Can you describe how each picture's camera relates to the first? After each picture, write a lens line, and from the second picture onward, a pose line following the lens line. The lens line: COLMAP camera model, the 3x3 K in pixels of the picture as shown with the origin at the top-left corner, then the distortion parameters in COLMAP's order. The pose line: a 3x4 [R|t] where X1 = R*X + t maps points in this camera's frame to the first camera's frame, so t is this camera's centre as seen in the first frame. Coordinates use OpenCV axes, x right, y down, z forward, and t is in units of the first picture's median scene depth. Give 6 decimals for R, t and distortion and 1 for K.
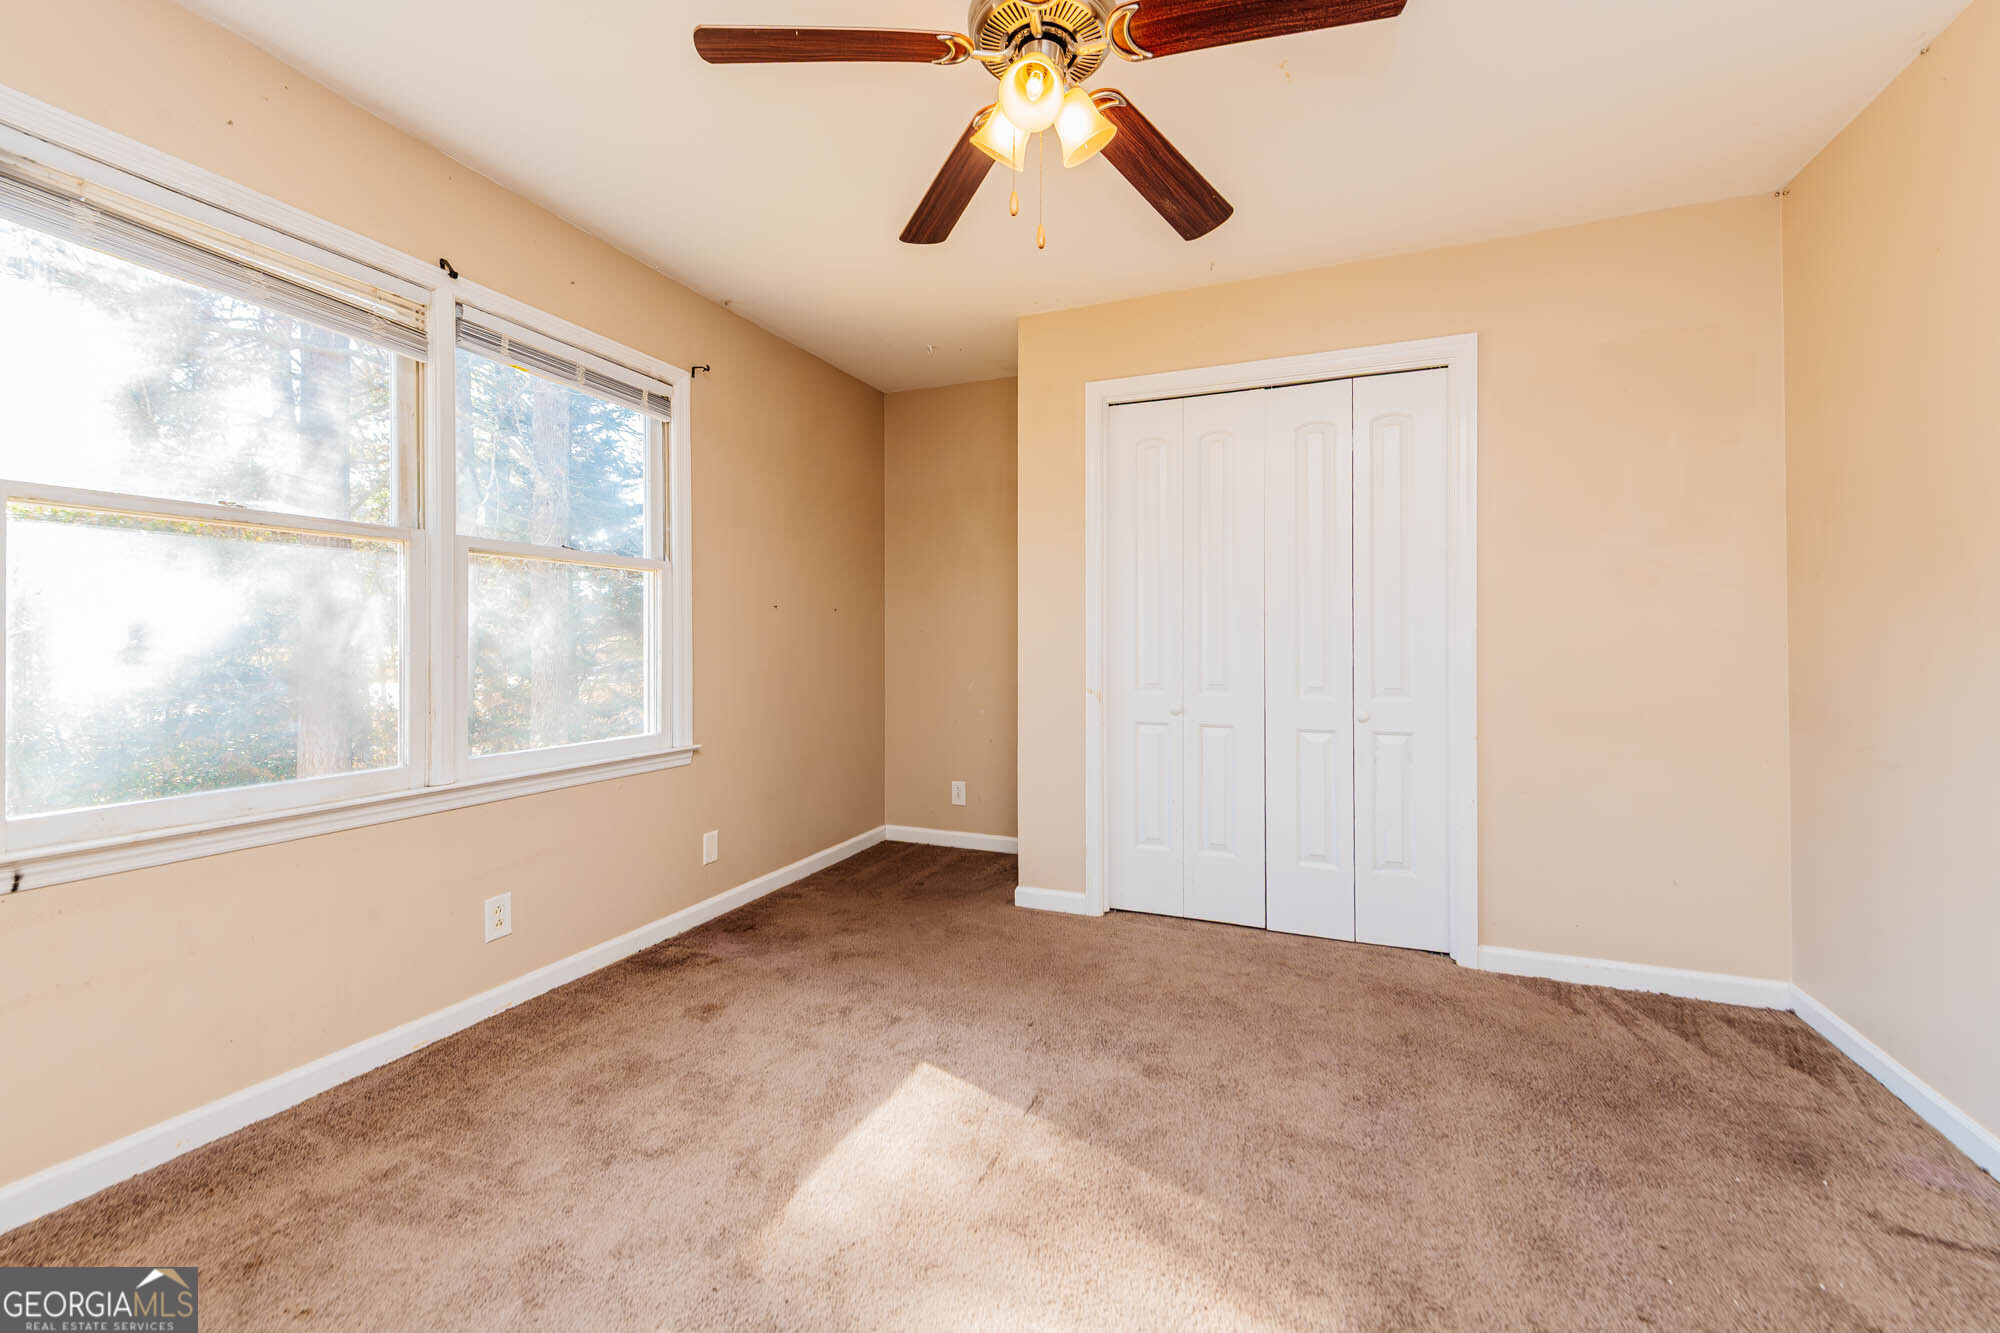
lens RADIAL K [[800.2, 0, 996.6], [0, 800.2, 642.4], [0, 0, 1]] dist [0.004861, -0.000280]
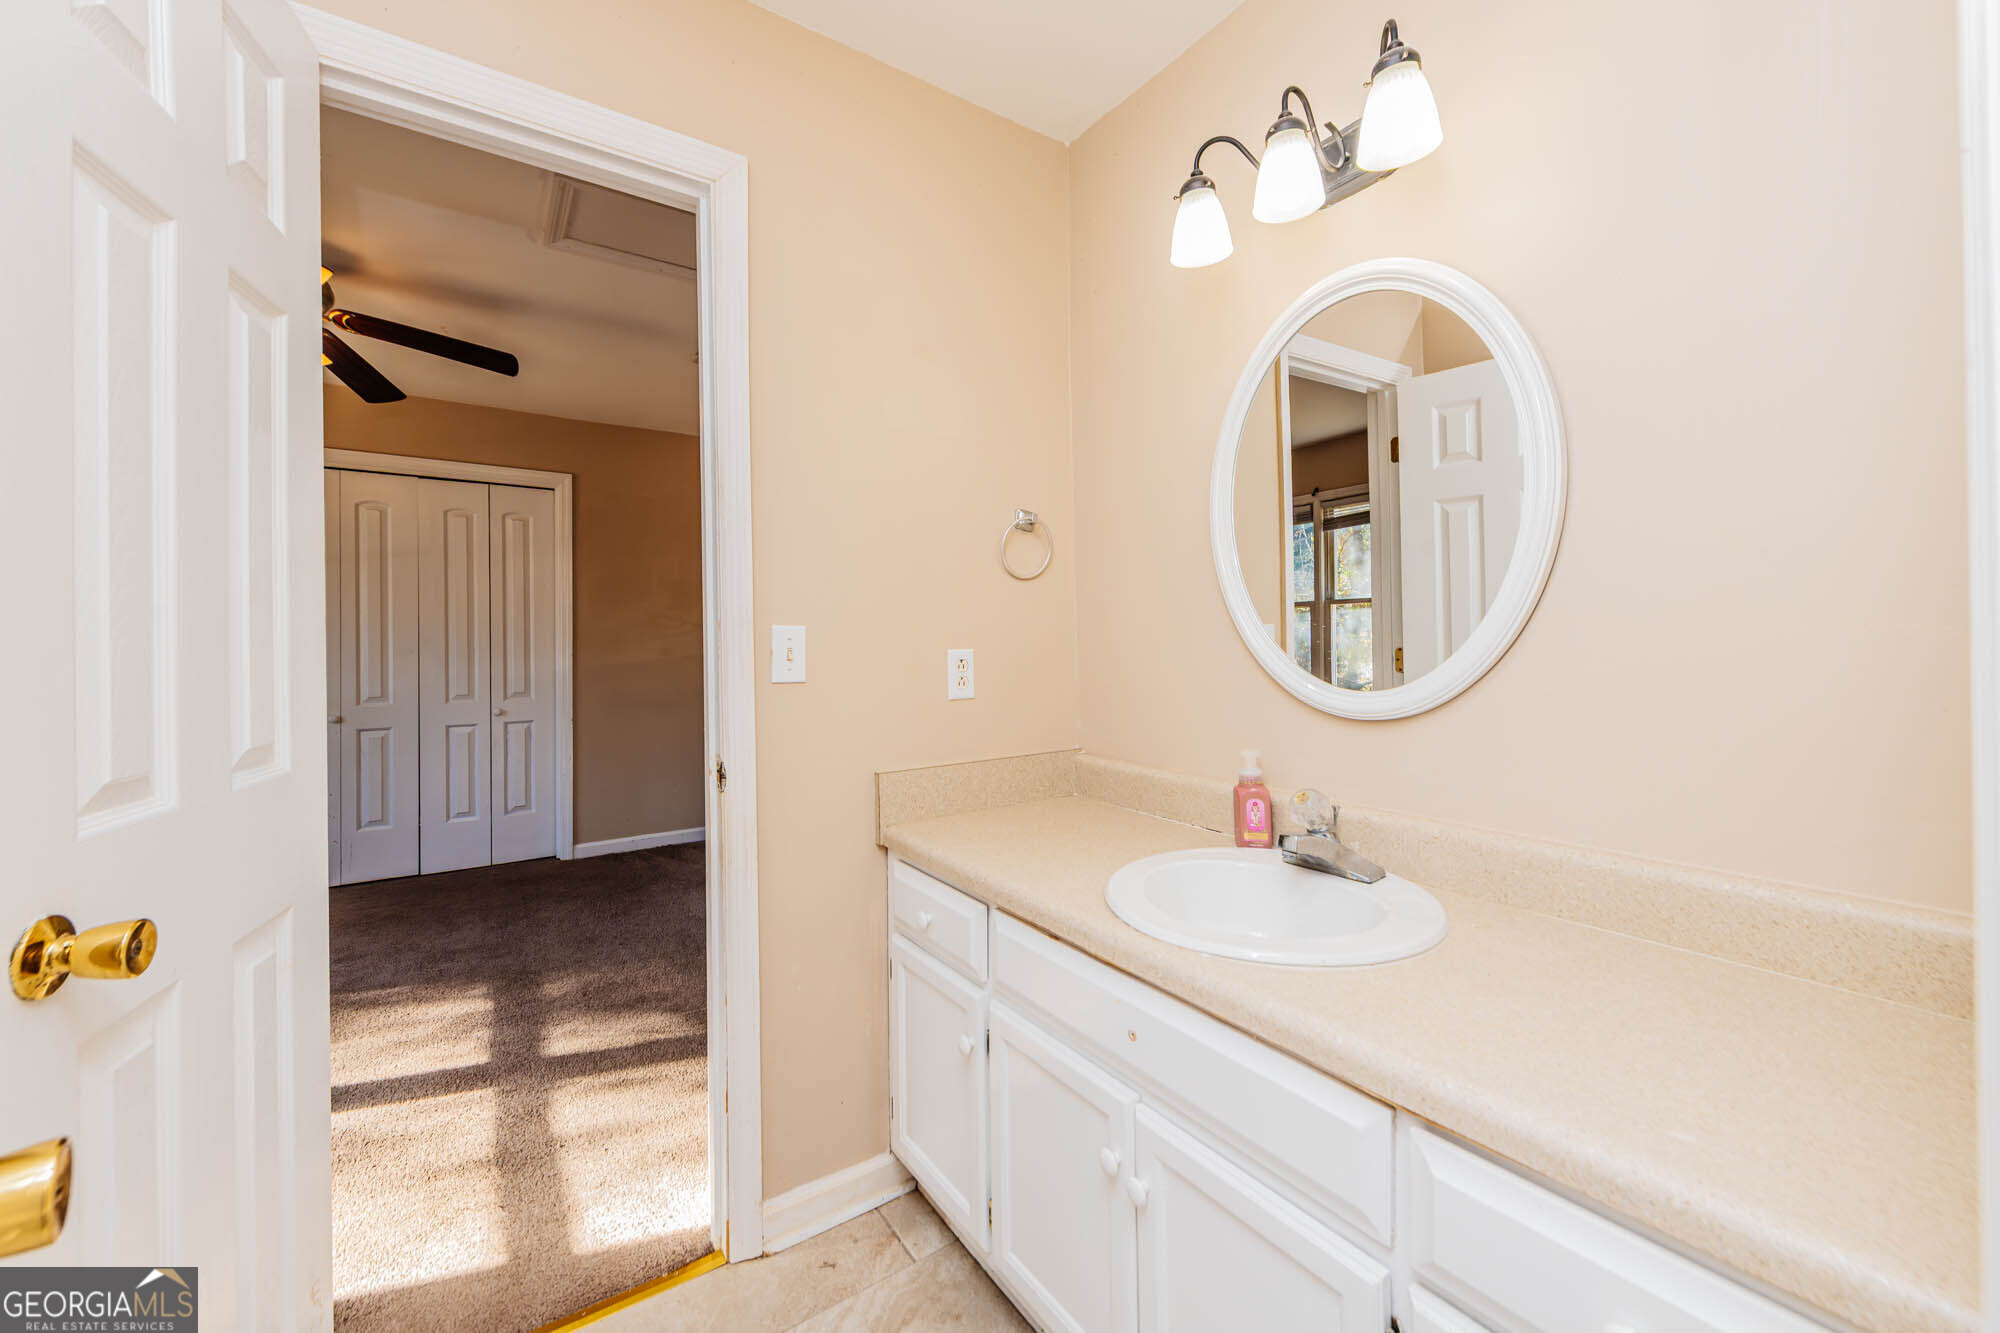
lens RADIAL K [[779.2, 0, 992.3], [0, 779.2, 638.7], [0, 0, 1]] dist [0.011990, -0.000141]
pose [[0.547794, 0.000832, 0.836613, -0.281319], [0.008783, 0.999939, -0.006745, -0.027977], [-0.836567, 0.011043, 0.547753, -0.622103]]
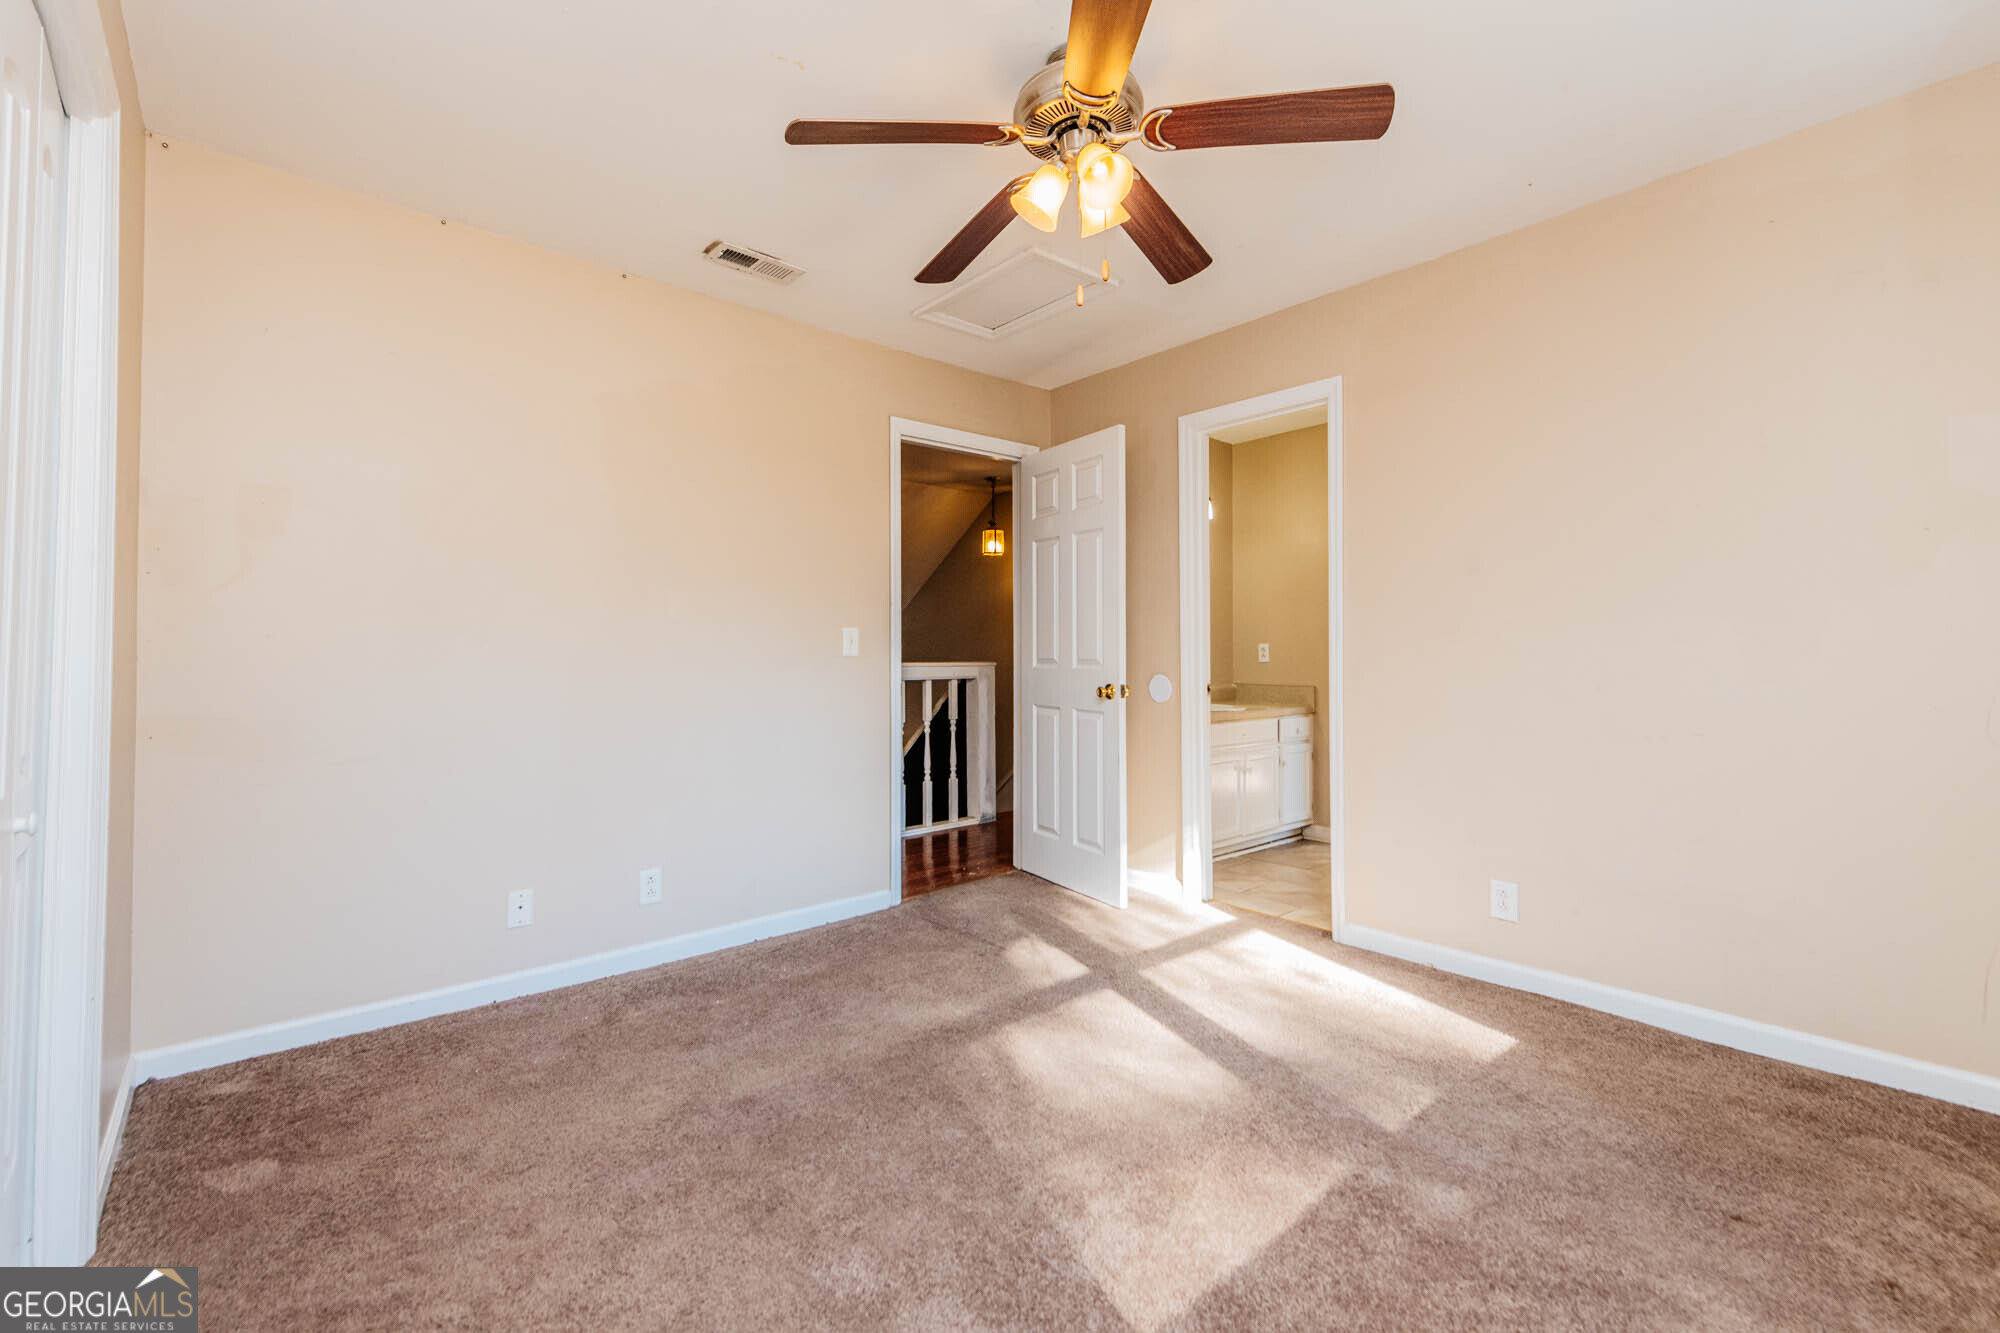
lens RADIAL K [[843.1, 0, 1005.8], [0, 843.1, 640.4], [0, 0, 1]] dist [0.000686, -0.000375]
pose [[-0.896488, 0.005446, 0.443035, -0.229218], [-0.001640, 0.999877, -0.015608, 0.000241], [-0.443066, -0.014719, -0.896368, 1.288658]]
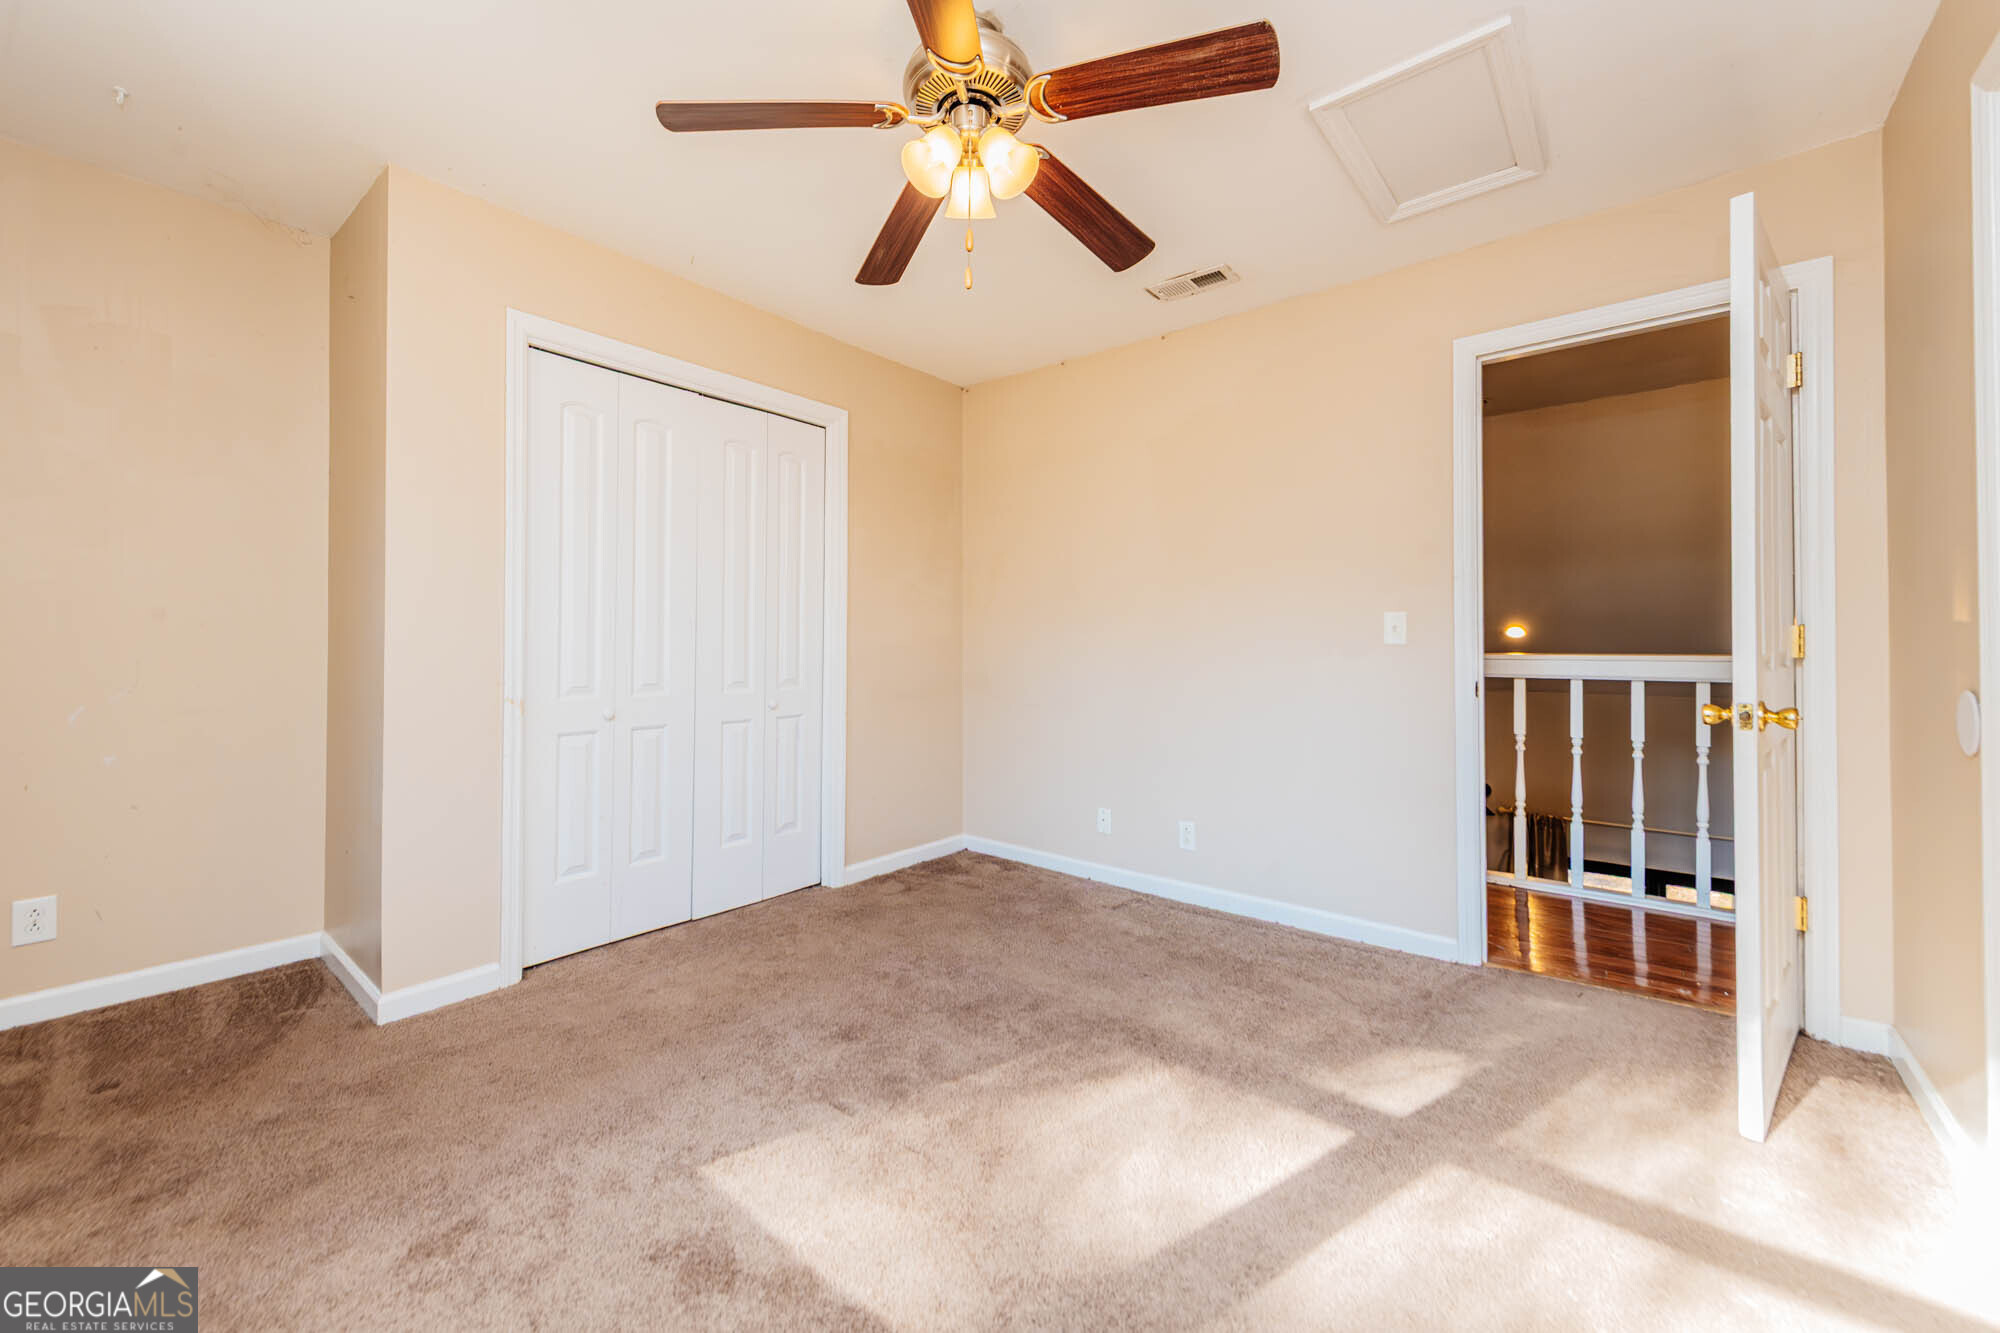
lens RADIAL K [[786.9, 0, 1000.4], [0, 786.9, 637.2], [0, 0, 1]] dist [0.001391, -0.000651]
pose [[0.296605, 0.004848, 0.954988, -0.598657], [-0.001874, 0.999988, -0.004494, -0.000052], [-0.954998, -0.000457, 0.296611, 0.380442]]
